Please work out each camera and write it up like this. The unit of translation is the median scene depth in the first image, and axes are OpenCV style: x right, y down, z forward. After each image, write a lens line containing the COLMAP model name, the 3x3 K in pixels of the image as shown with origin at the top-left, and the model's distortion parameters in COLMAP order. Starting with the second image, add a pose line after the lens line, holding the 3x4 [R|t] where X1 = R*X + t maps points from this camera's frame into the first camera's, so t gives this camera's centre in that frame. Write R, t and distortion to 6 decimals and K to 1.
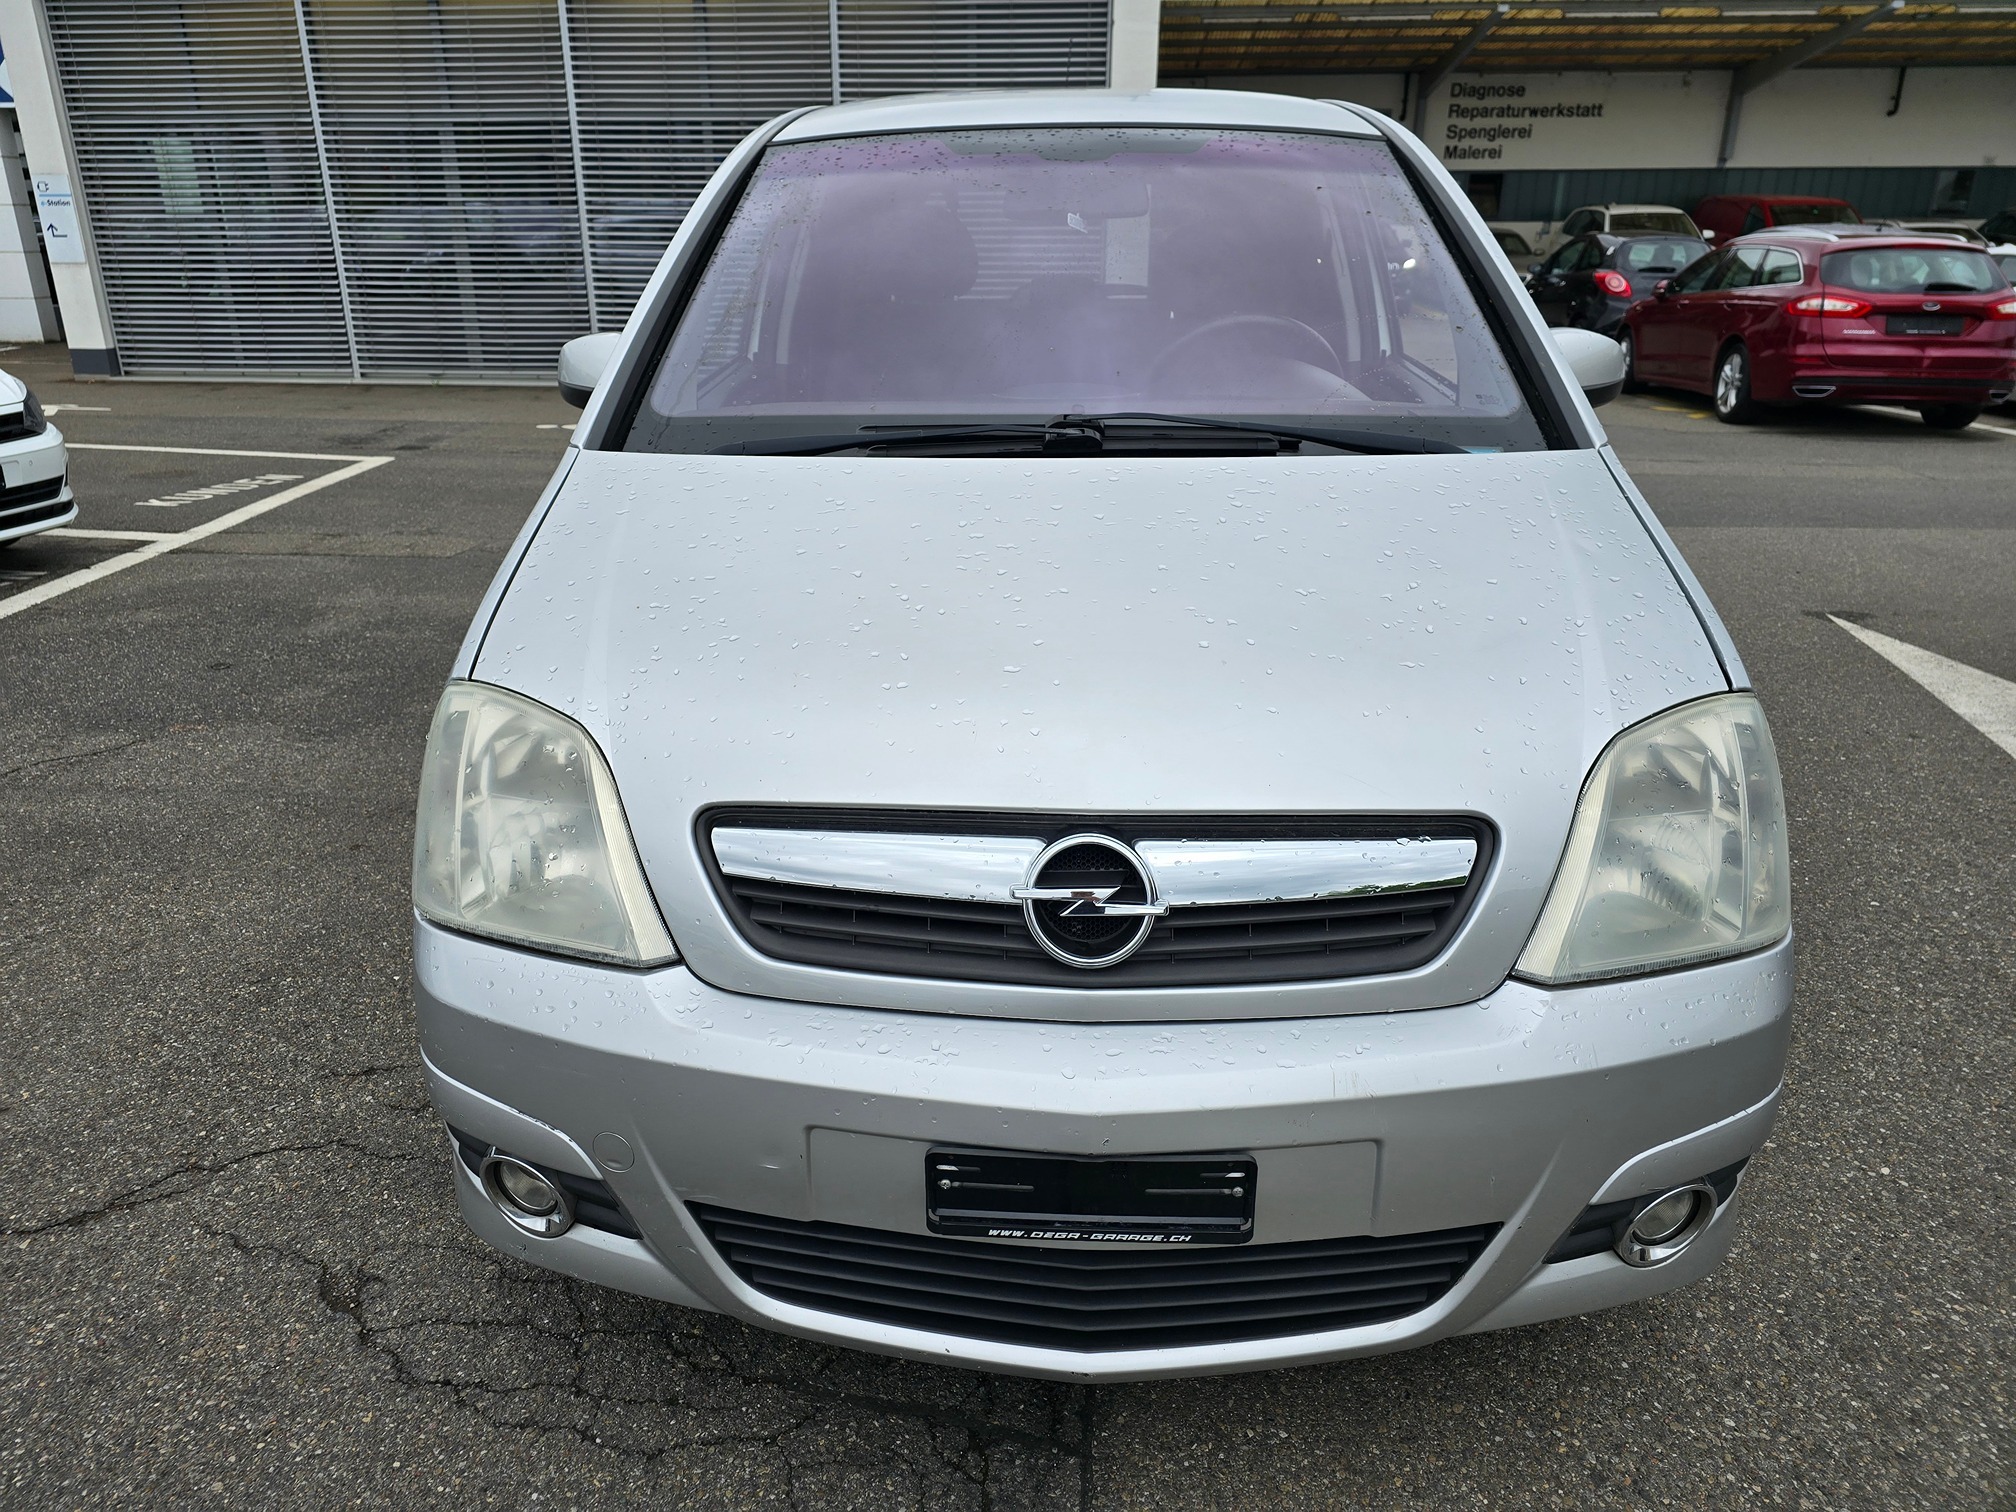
lens RADIAL K [[1346.0, 0, 988.9], [0, 1346.0, 735.9], [0, 0, 1]] dist [0.034441, -0.030930]
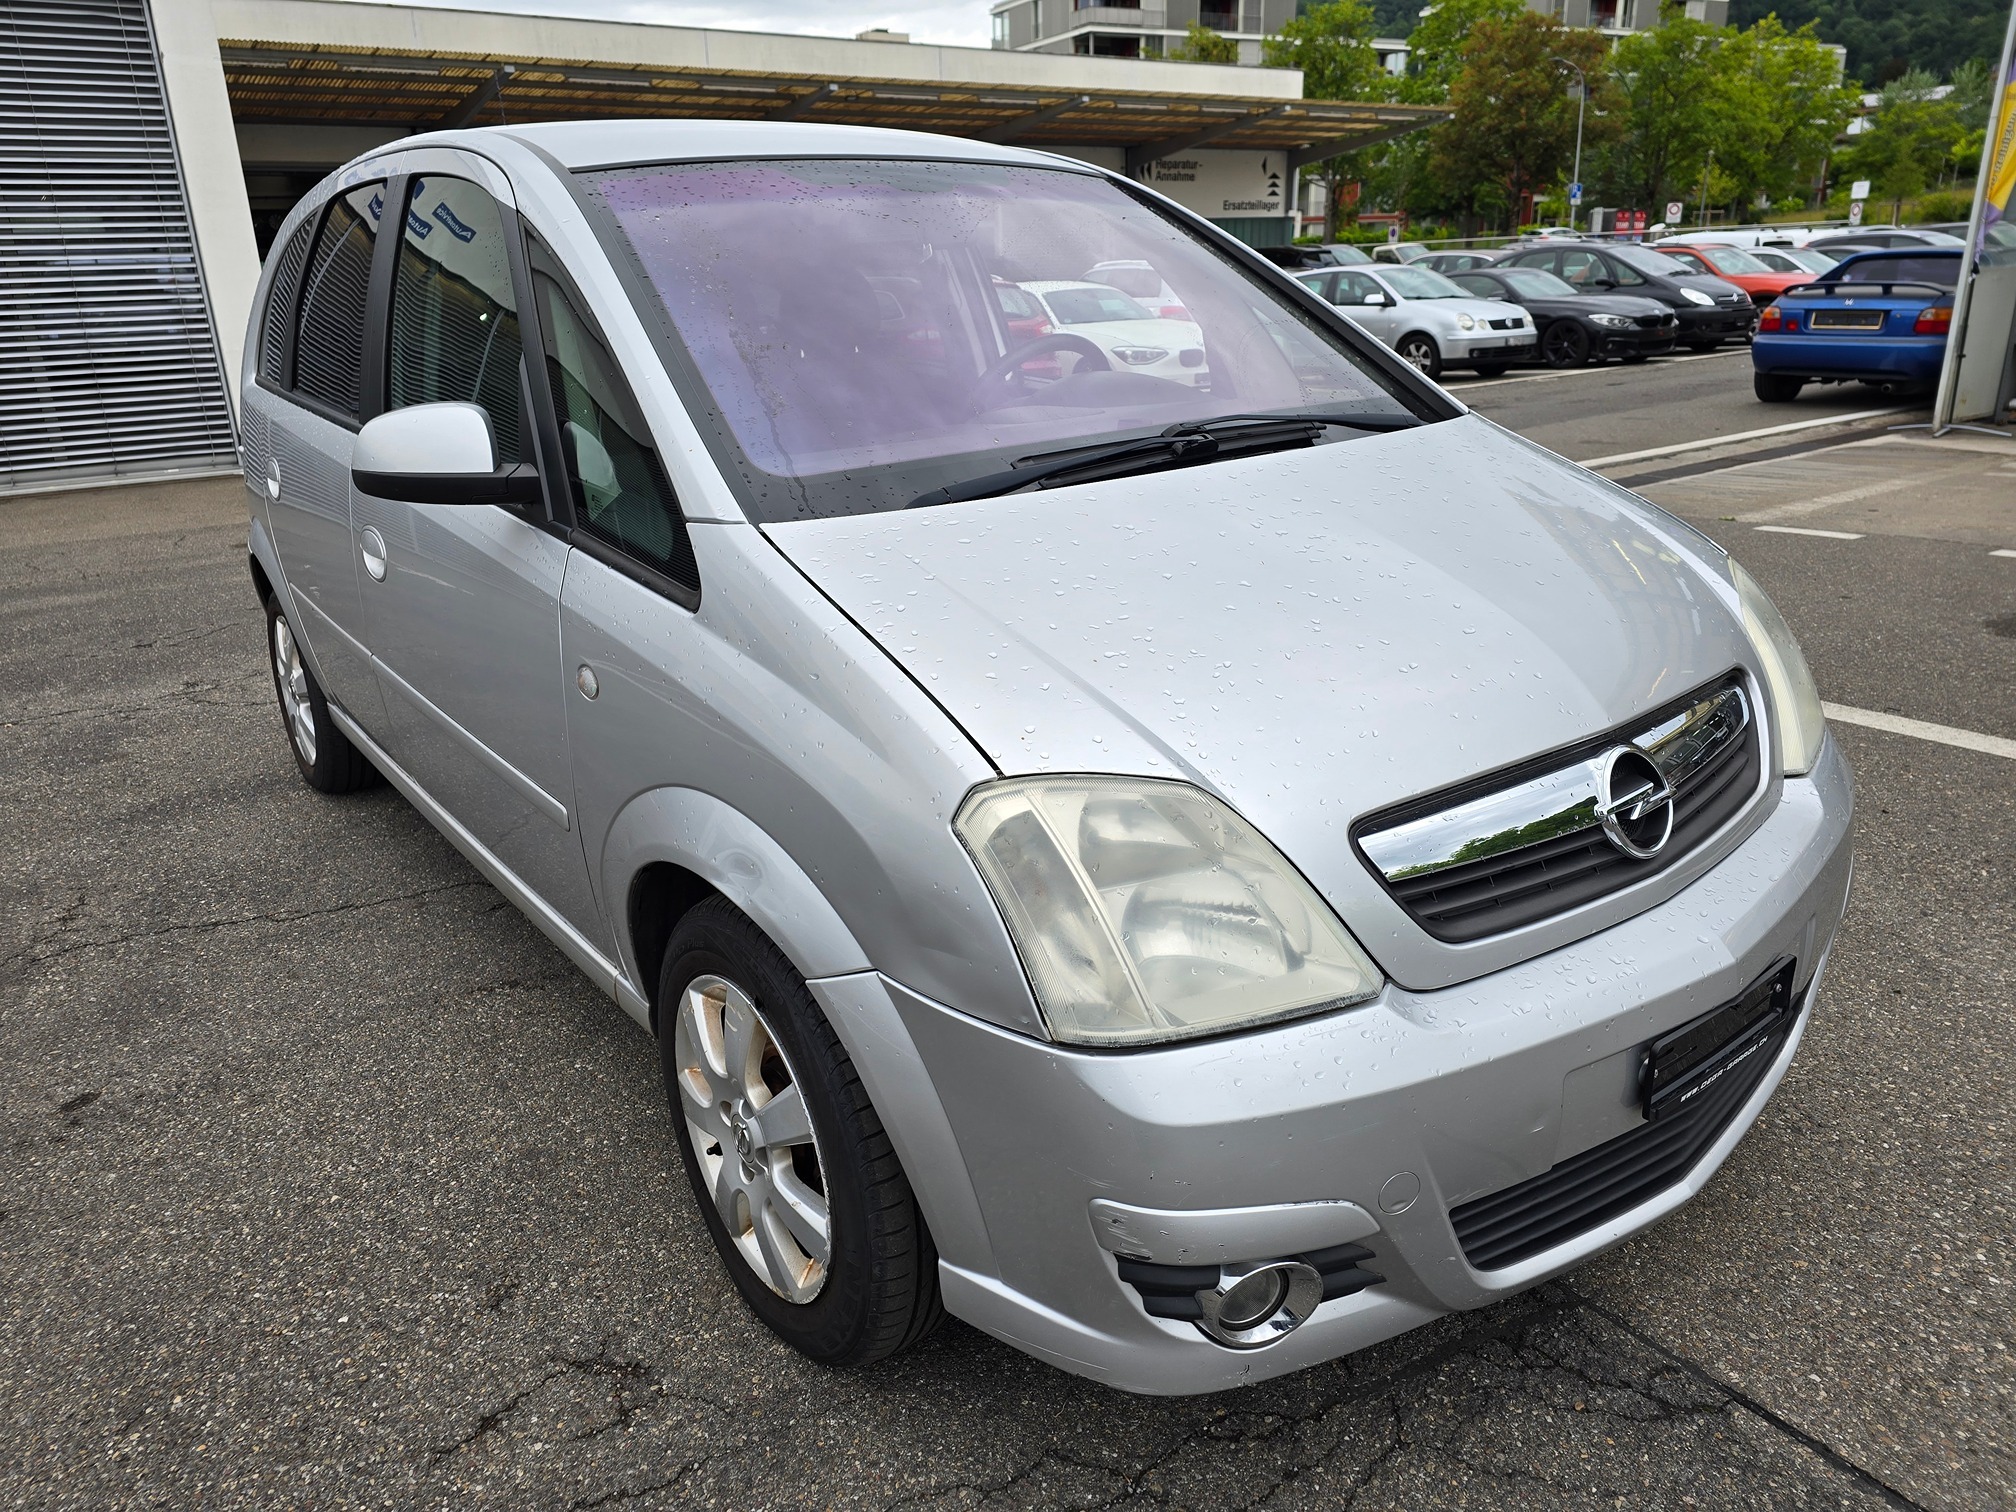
lens RADIAL K [[1346.0, 0, 989.9], [0, 1346.0, 744.1], [0, 0, 1]] dist [0.034441, -0.030930]
pose [[0.769095, -0.232627, 0.595296, -0.840316], [0.251498, 0.966420, 0.052729, -0.102597], [-0.587572, 0.109162, 0.801775, 0.311705]]
